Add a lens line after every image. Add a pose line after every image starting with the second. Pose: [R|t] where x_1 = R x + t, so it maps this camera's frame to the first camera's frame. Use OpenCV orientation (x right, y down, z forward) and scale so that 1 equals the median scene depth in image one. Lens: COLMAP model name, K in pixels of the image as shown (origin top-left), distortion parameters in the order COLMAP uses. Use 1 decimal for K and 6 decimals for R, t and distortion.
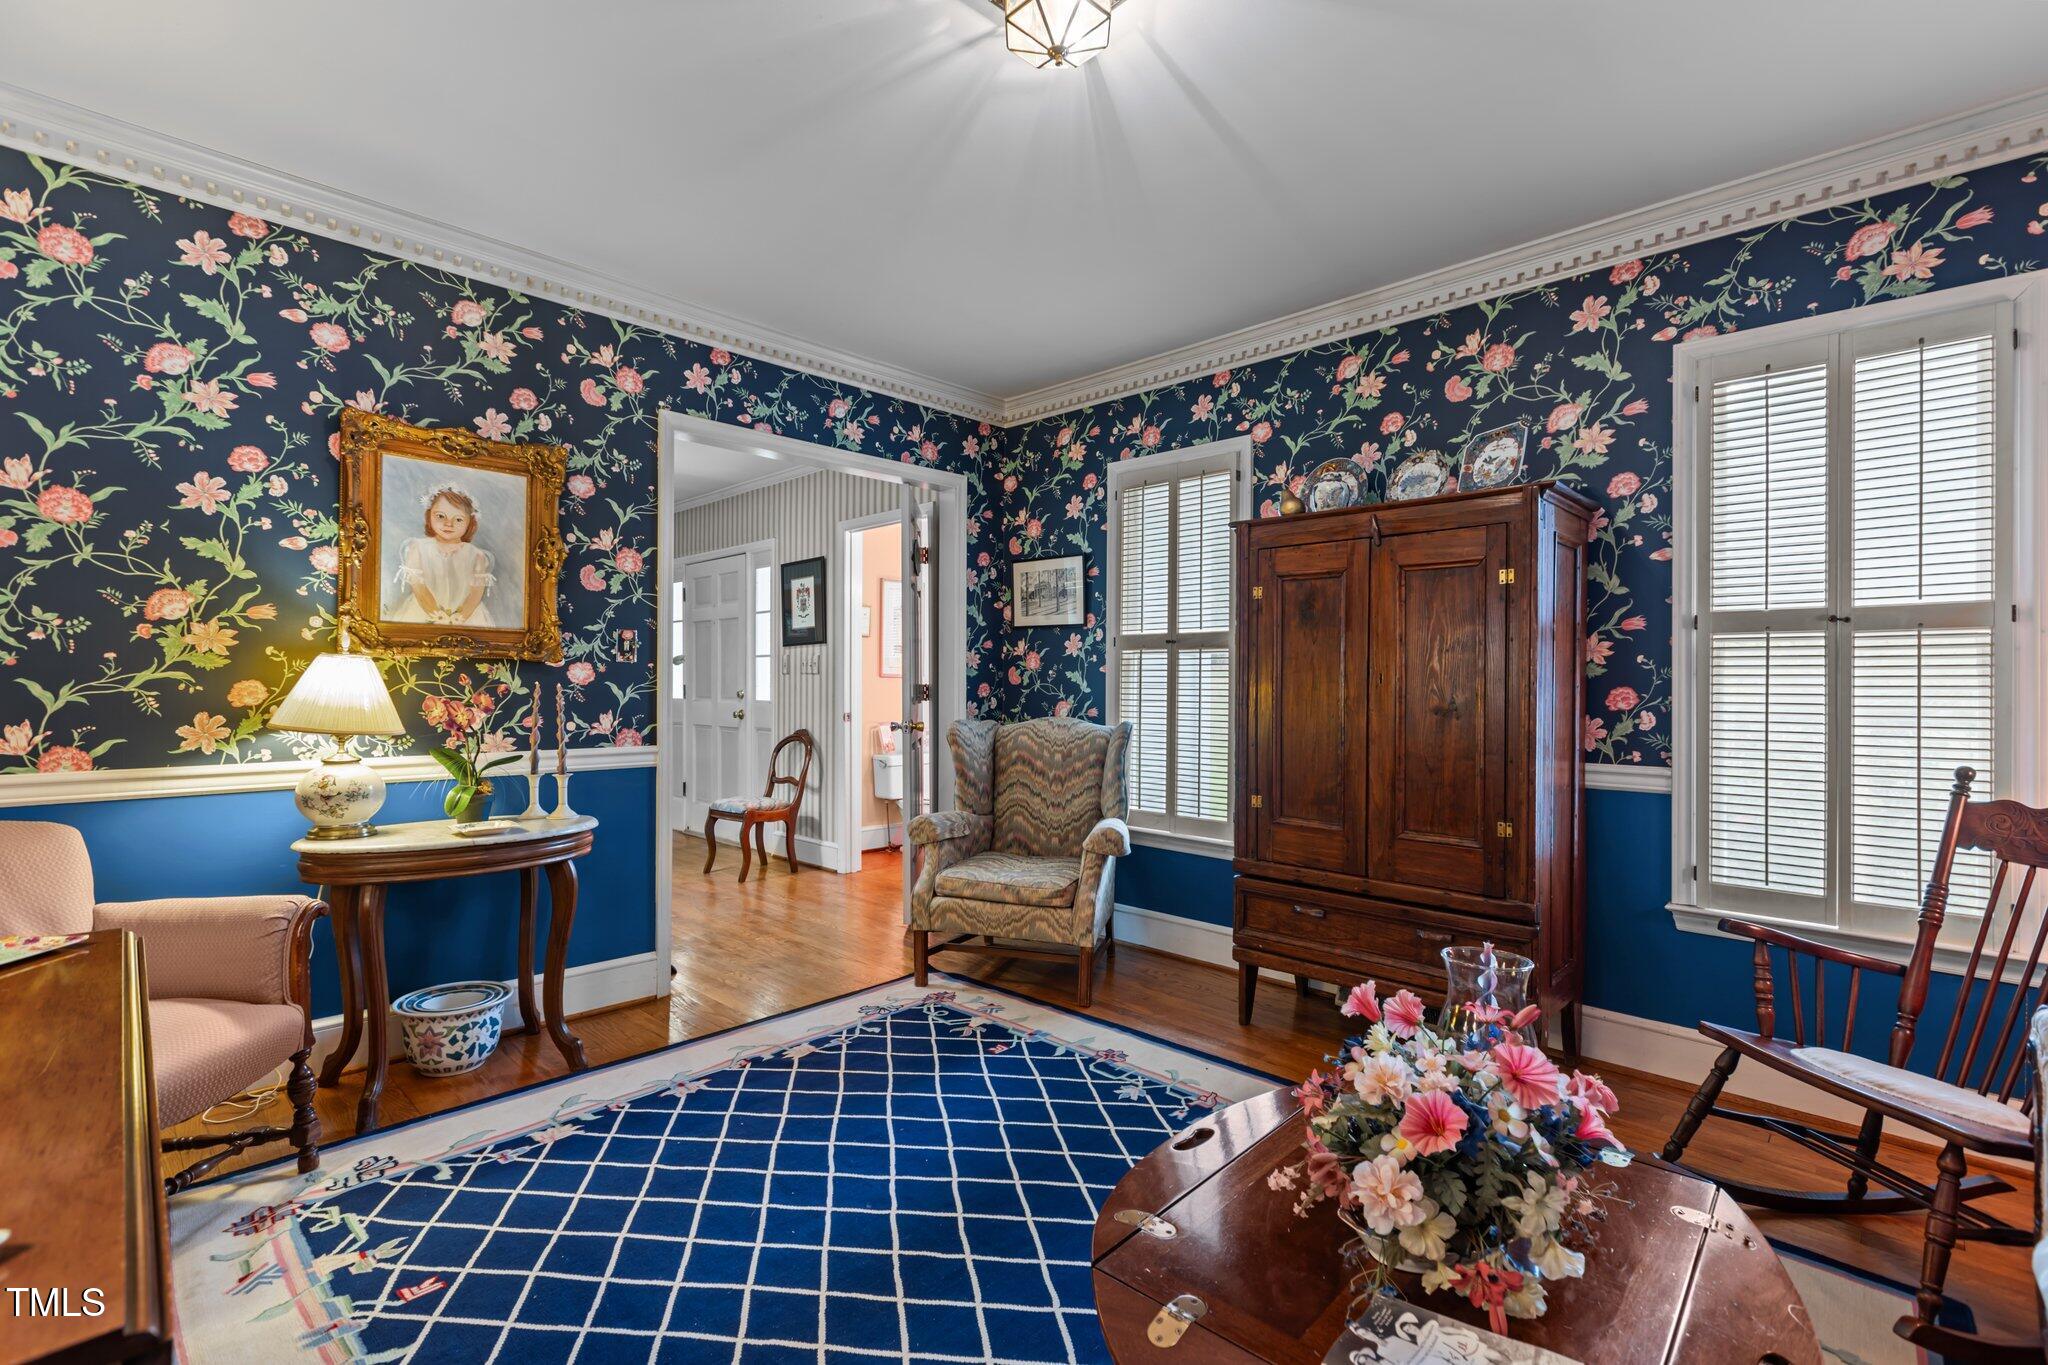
lens RADIAL K [[924.9, 0, 1025.2], [0, 924.9, 680.1], [0, 0, 1]] dist [0.003372, 0.000463]
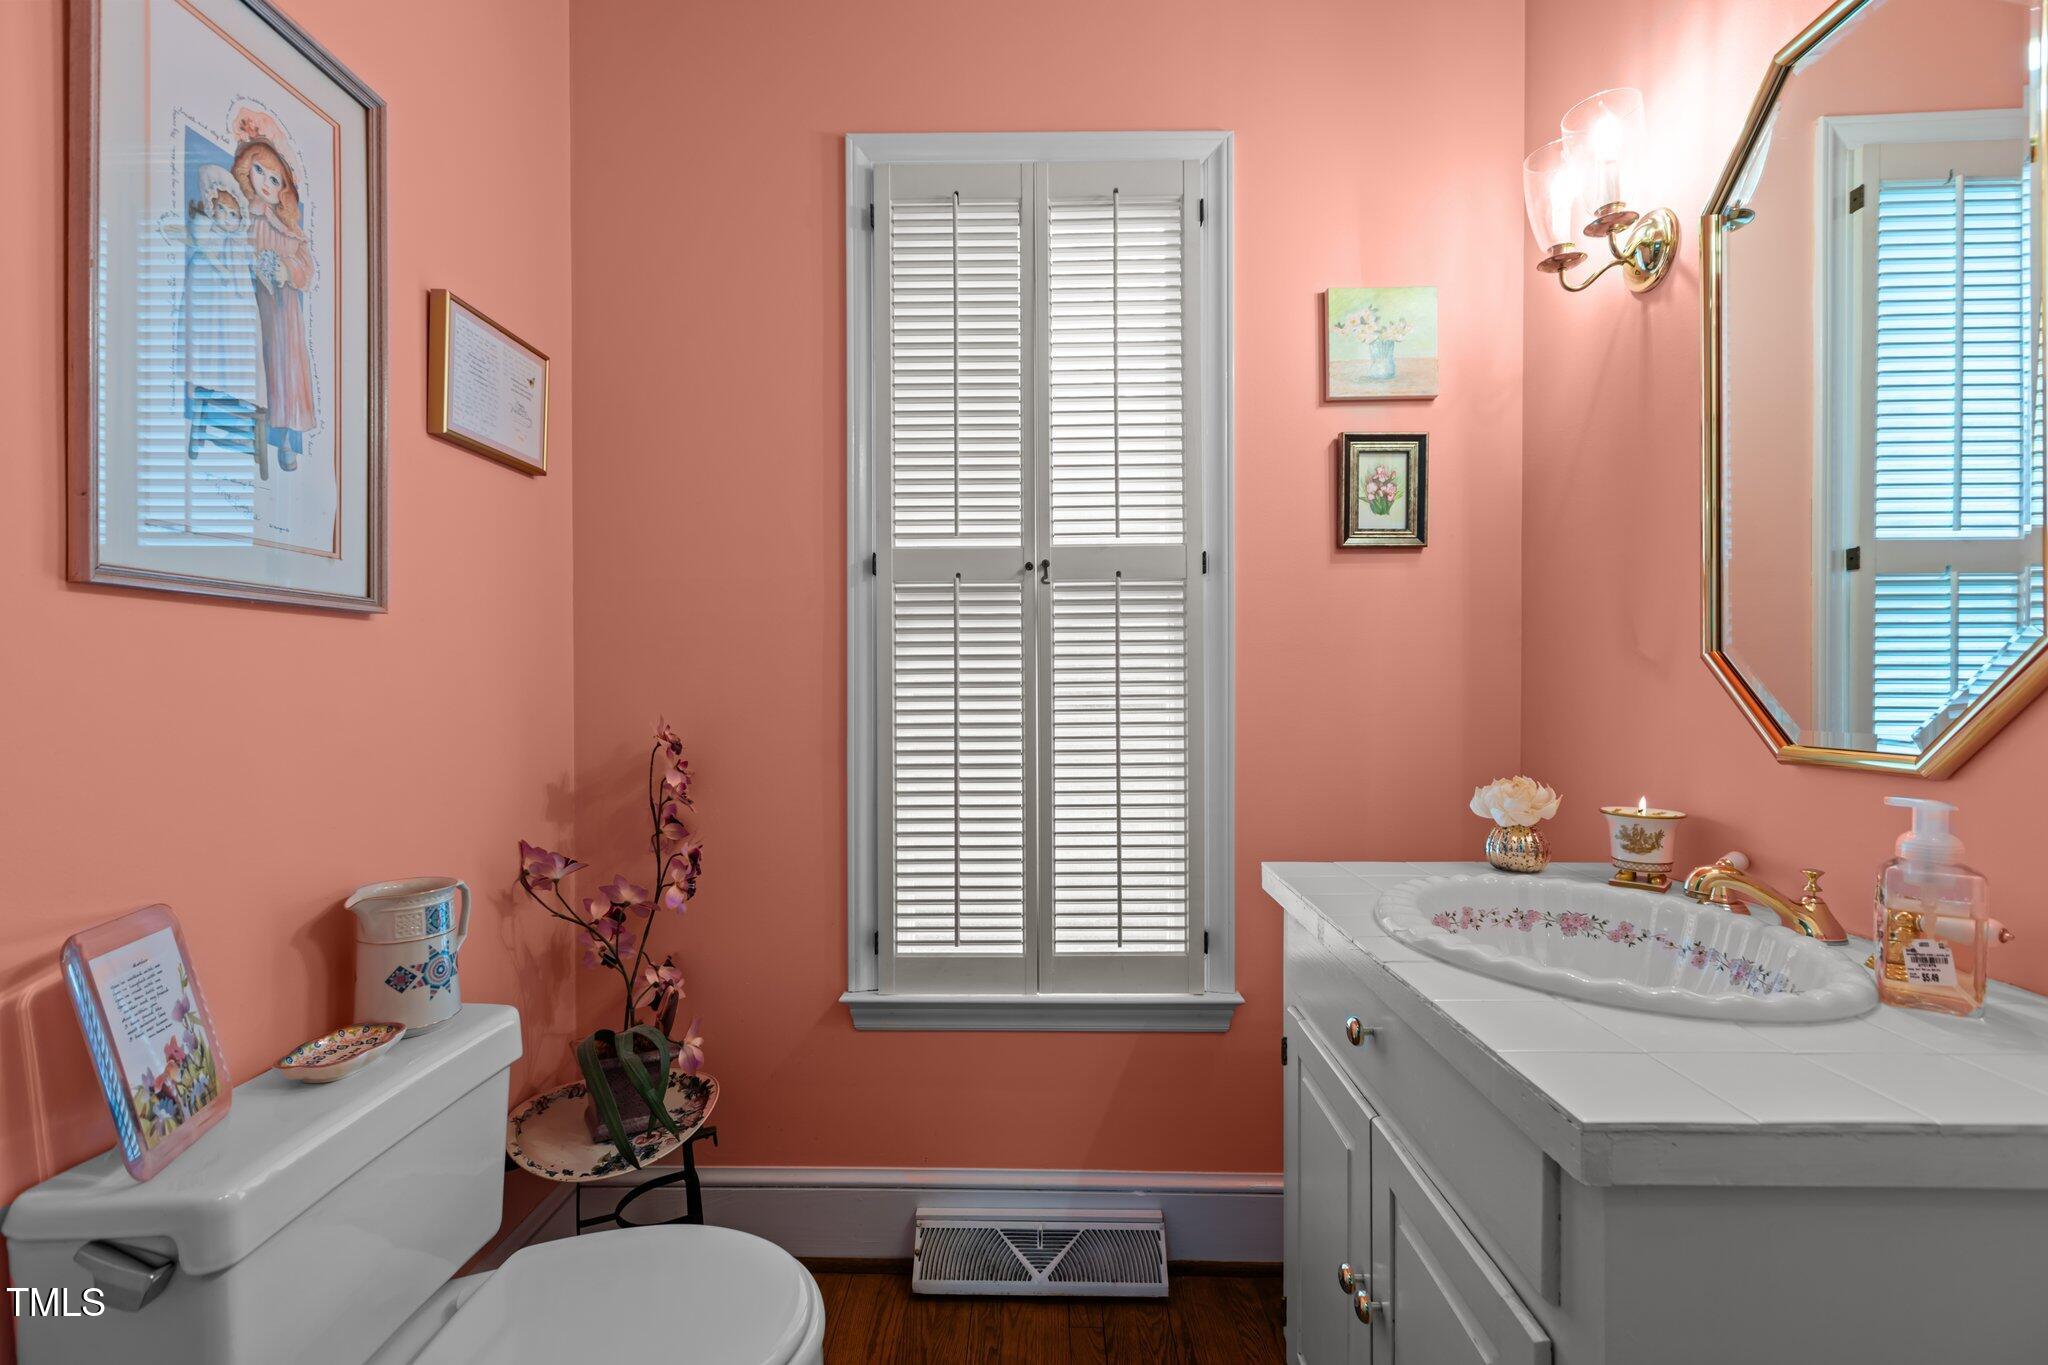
lens RADIAL K [[924.9, 0, 1025.0], [0, 924.9, 681.2], [0, 0, 1]] dist [0.003372, 0.000463]
pose [[0.754720, -0.008141, 0.655997, 0.400596], [0.008957, 0.999958, 0.002105, 0.023447], [-0.655986, 0.004287, 0.754761, 0.466559]]
